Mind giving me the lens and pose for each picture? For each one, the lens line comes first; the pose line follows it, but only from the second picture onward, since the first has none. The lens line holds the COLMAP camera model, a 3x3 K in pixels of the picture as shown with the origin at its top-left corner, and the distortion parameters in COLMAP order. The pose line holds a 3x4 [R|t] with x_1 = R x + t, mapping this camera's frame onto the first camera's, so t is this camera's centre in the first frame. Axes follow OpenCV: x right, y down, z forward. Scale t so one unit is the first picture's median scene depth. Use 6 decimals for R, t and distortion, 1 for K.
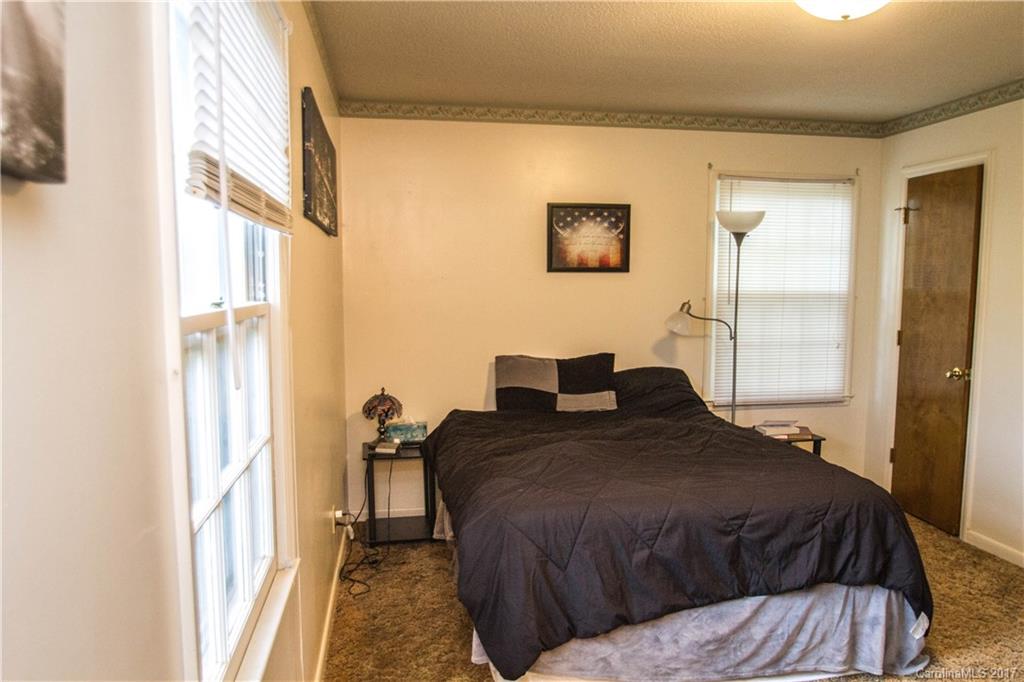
lens RADIAL K [[760.2, 0, 512.3], [0, 760.2, 354.5], [0, 0, 1]] dist [-0.100914, 0.002218]
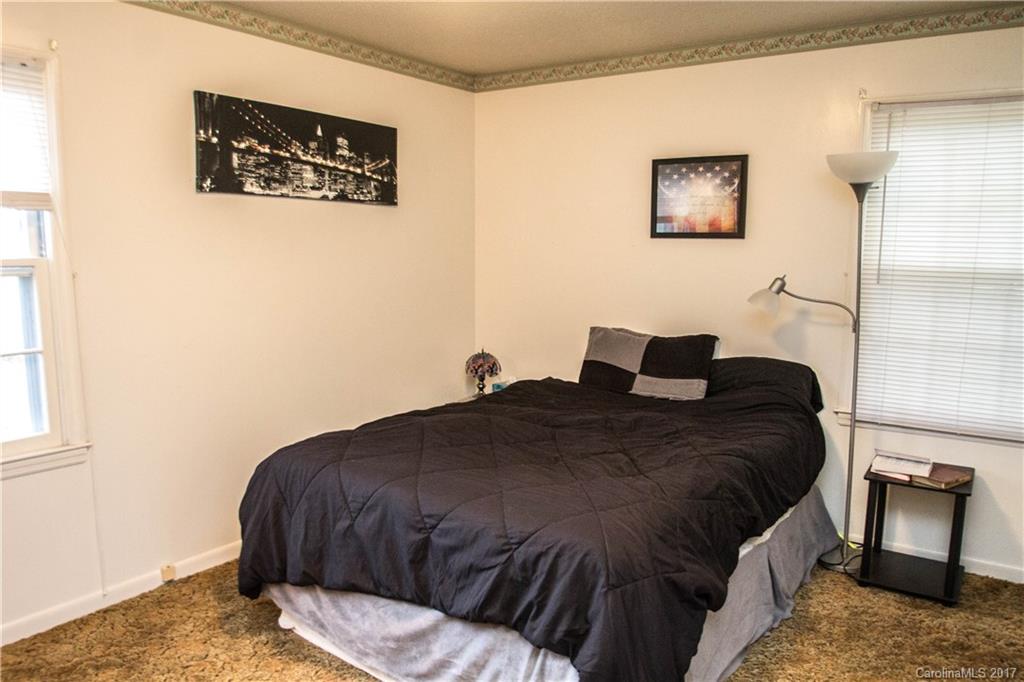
lens RADIAL K [[770.9, 0, 516.1], [0, 770.9, 356.6], [0, 0, 1]] dist [-0.038300, 0.000702]
pose [[0.720660, 0.110138, -0.684484, 0.574811], [-0.075548, 0.993897, 0.080384, -0.031282], [0.689160, -0.006218, 0.724582, 0.237884]]
